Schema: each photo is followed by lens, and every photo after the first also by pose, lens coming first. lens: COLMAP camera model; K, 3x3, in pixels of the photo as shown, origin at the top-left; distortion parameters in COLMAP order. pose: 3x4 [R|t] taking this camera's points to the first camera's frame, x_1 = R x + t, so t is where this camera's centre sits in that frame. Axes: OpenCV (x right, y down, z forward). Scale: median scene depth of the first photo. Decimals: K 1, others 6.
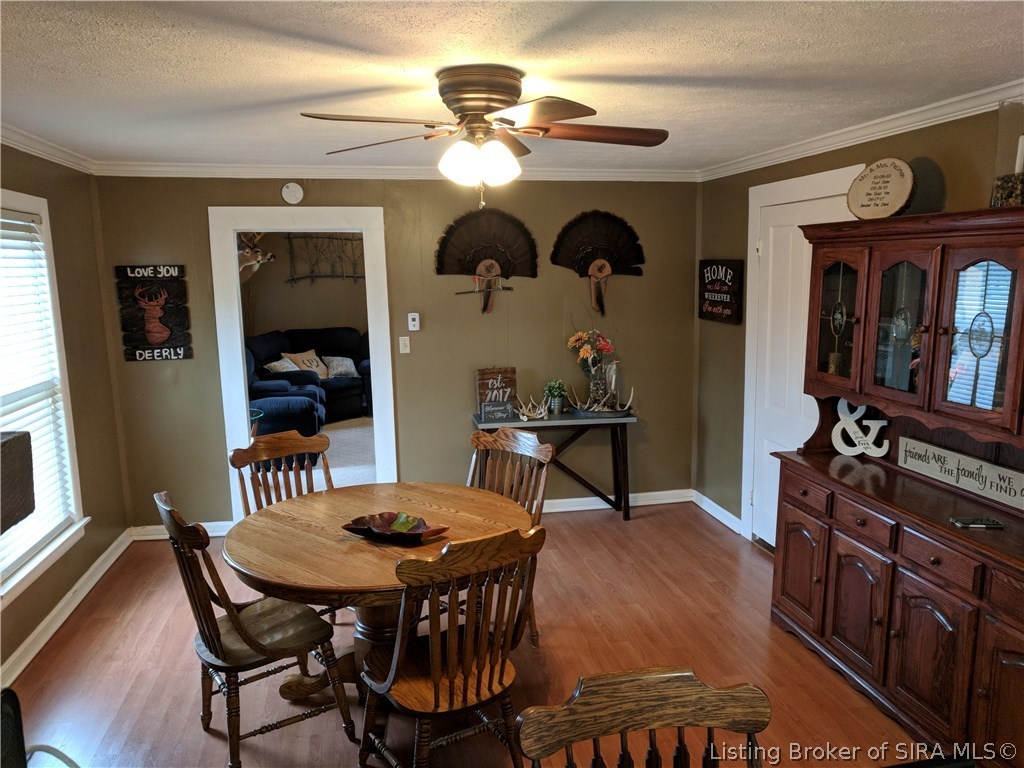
lens RADIAL K [[759.4, 0, 520.0], [0, 759.4, 385.7], [0, 0, 1]] dist [-0.003565, 0.011810]
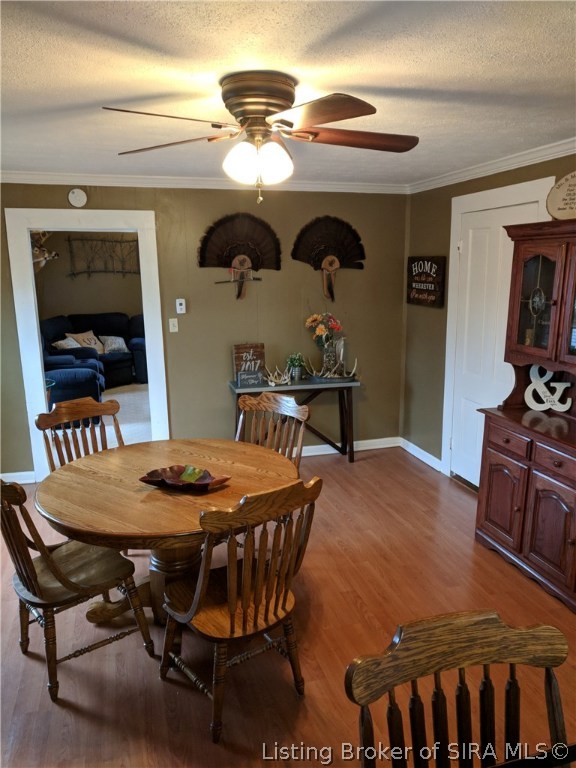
lens RADIAL K [[569.6, 0, 289.4], [0, 569.6, 387.9], [0, 0, 1]] dist [-0.003565, 0.011810]
pose [[0.996822, -0.012964, 0.078602, -0.056808], [0.008835, 0.998574, 0.052656, 0.000580], [-0.079173, -0.051795, 0.995514, 0.091524]]
